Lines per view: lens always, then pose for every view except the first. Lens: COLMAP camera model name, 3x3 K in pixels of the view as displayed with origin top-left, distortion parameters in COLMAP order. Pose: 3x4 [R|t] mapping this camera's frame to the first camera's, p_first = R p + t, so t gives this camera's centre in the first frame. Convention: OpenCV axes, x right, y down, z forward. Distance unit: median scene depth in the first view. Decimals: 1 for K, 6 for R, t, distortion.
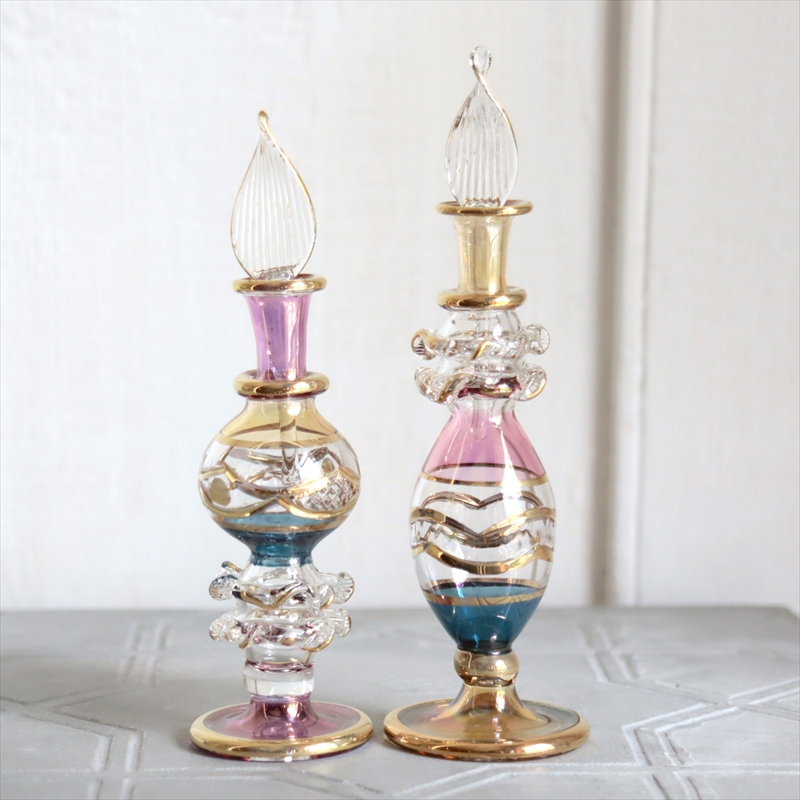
lens RADIAL K [[2700.6, 0, 397.7], [0, 2700.6, 402.5], [0, 0, 1]] dist [-0.009582, 0.000000]
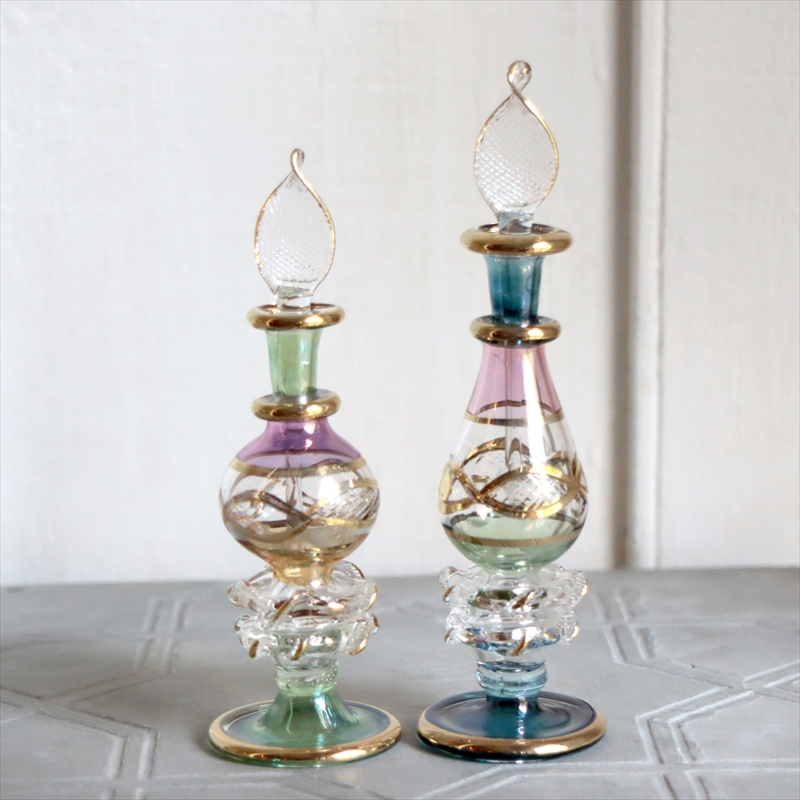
lens RADIAL K [[2700.6, 0, 397.7], [0, 2700.6, 407.3], [0, 0, 1]] dist [-0.009582, 0.000000]
pose [[0.999635, -0.018513, -0.019679, 0.016462], [0.019645, 0.998067, 0.058964, -0.053945], [0.018549, -0.059329, 0.998066, 0.006848]]
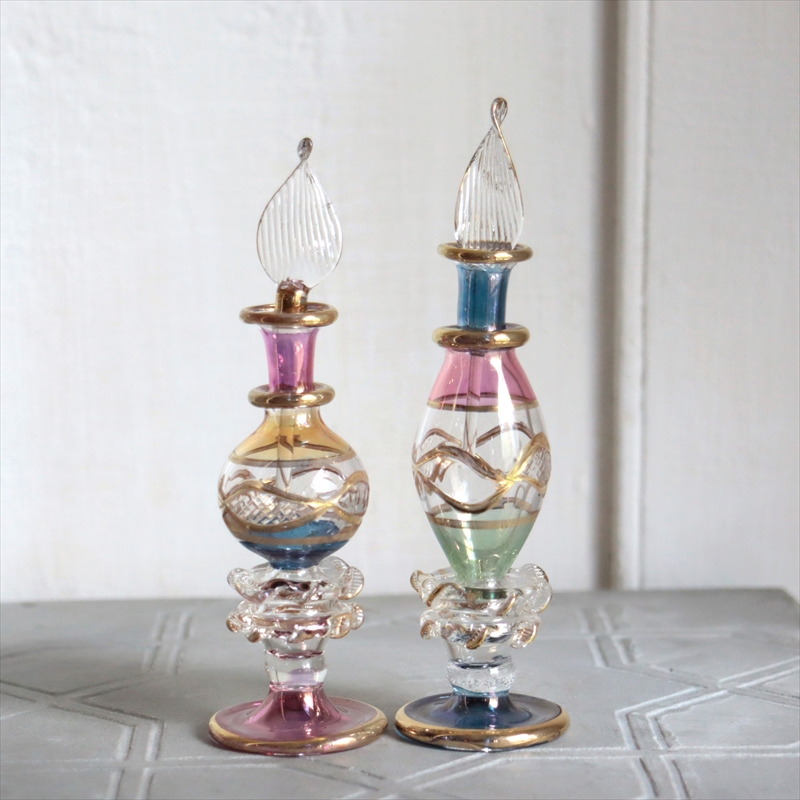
lens RADIAL K [[2700.6, 0, 401.4], [0, 2700.6, 401.1], [0, 0, 1]] dist [-0.009582, 0.000000]
pose [[0.999727, -0.013044, -0.019392, 0.020890], [0.013389, 0.999753, 0.017765, -0.021217], [0.019156, -0.018020, 0.999654, -0.057869]]
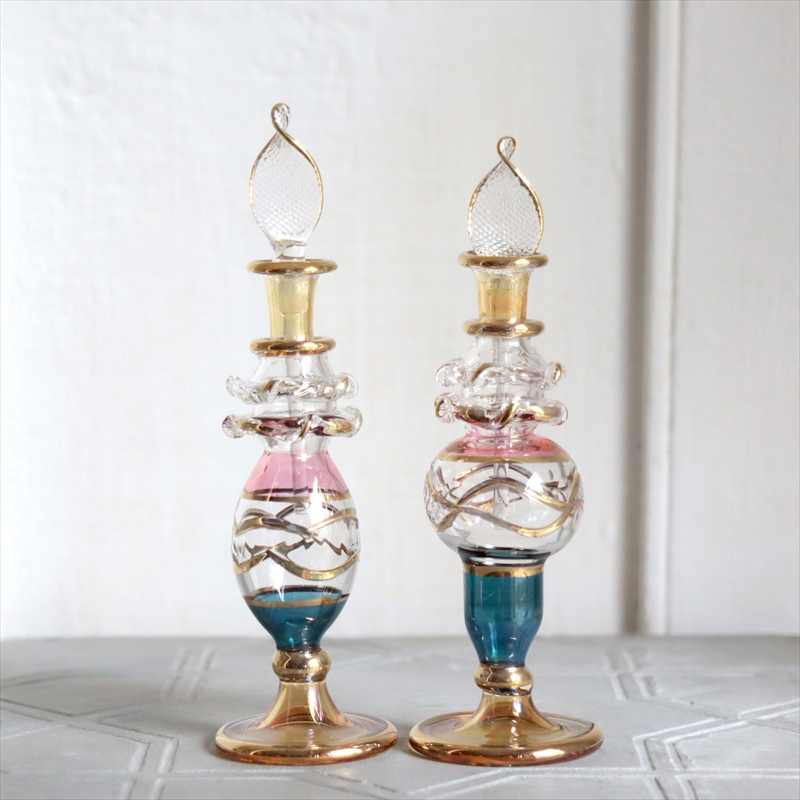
lens RADIAL K [[2700.6, 0, 400.6], [0, 2700.6, 404.4], [0, 0, 1]] dist [-0.009582, 0.000000]
pose [[0.999197, -0.000459, -0.040062, 0.034074], [-0.000797, 0.999509, -0.031309, 0.022816], [0.040057, 0.031316, 0.998707, -0.058112]]
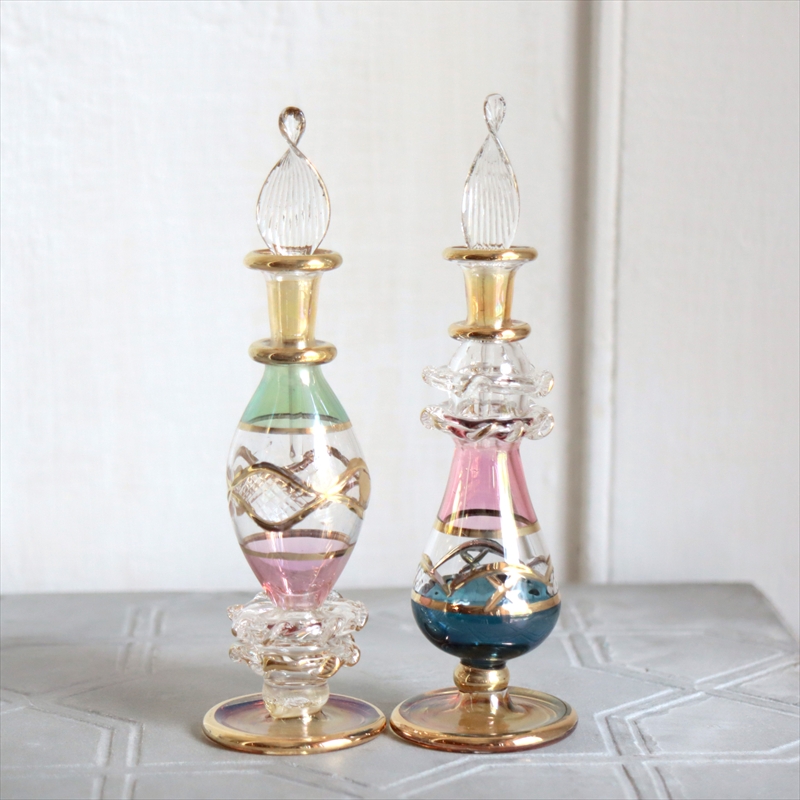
lens RADIAL K [[2700.6, 0, 395.6], [0, 2700.6, 398.8], [0, 0, 1]] dist [-0.009582, 0.000000]
pose [[0.999938, -0.008542, 0.007092, -0.001309], [0.008286, 0.999340, 0.035365, -0.040976], [-0.007389, -0.035304, 0.999349, -0.053354]]
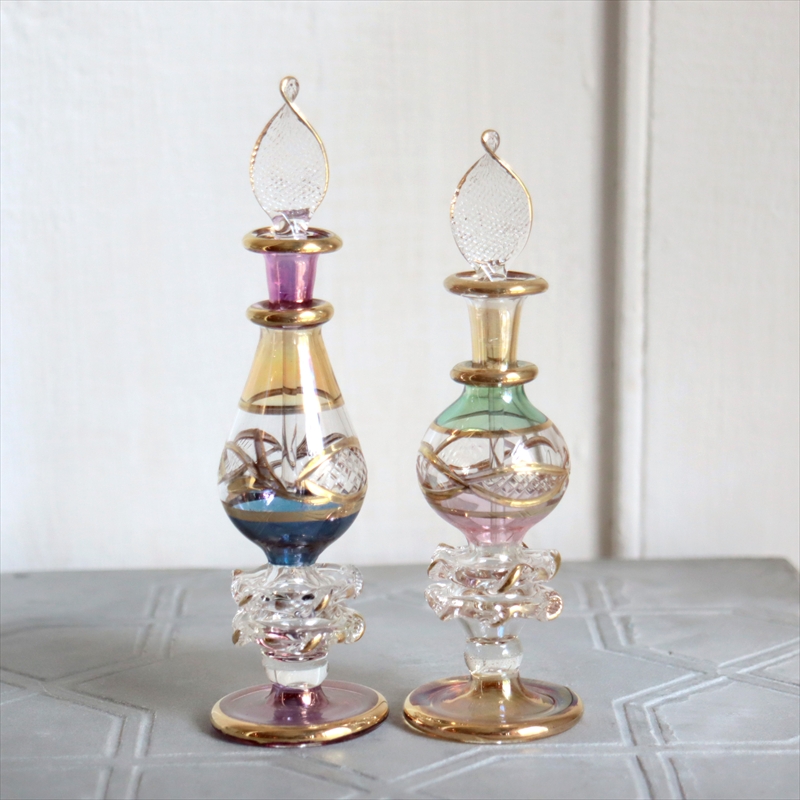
lens RADIAL K [[2700.6, 0, 401.9], [0, 2700.6, 396.8], [0, 0, 1]] dist [-0.009582, 0.000000]
pose [[0.999611, -0.013380, -0.024468, 0.028198], [0.014814, 0.998123, 0.059419, -0.059317], [0.023627, -0.059759, 0.997933, -0.036240]]
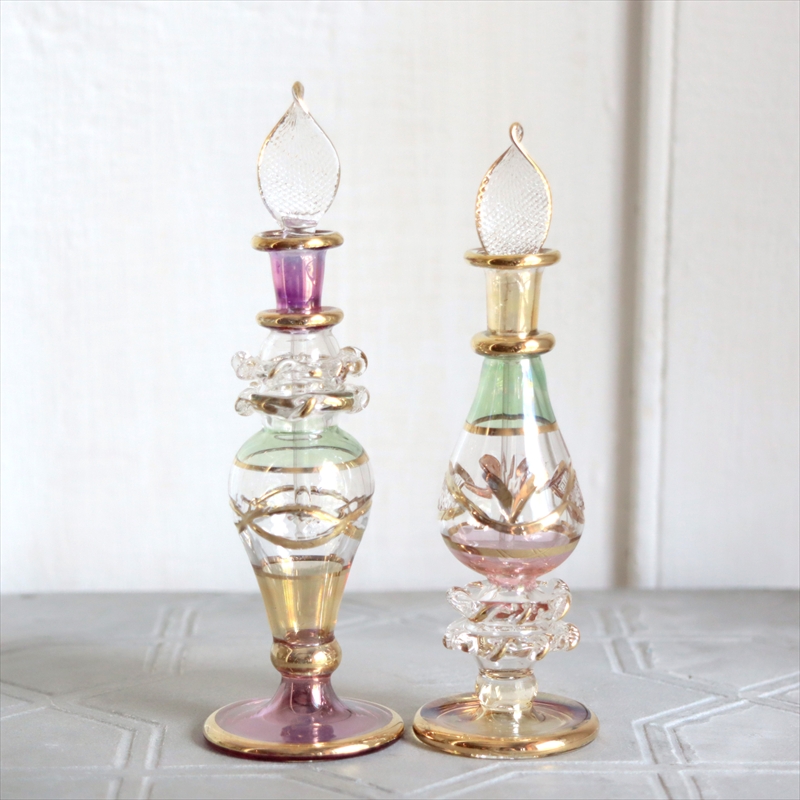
lens RADIAL K [[2700.6, 0, 399.4], [0, 2700.6, 402.4], [0, 0, 1]] dist [-0.009582, 0.000000]
pose [[0.999725, -0.000184, -0.023469, 0.018521], [0.000928, 0.999496, 0.031722, -0.032707], [0.023451, -0.031735, 0.999221, -0.020871]]
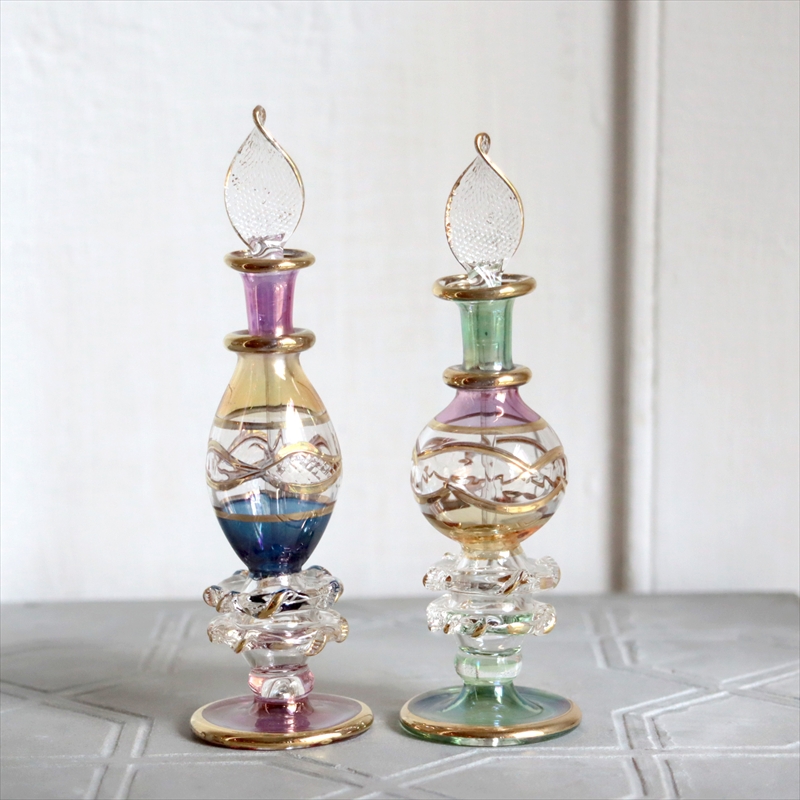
lens RADIAL K [[2700.6, 0, 403.3], [0, 2700.6, 395.7], [0, 0, 1]] dist [-0.009582, 0.000000]
pose [[0.998973, -0.010454, -0.044080, 0.048755], [0.010727, 0.999925, 0.005954, -0.008678], [0.044015, -0.006420, 0.999010, -0.042865]]
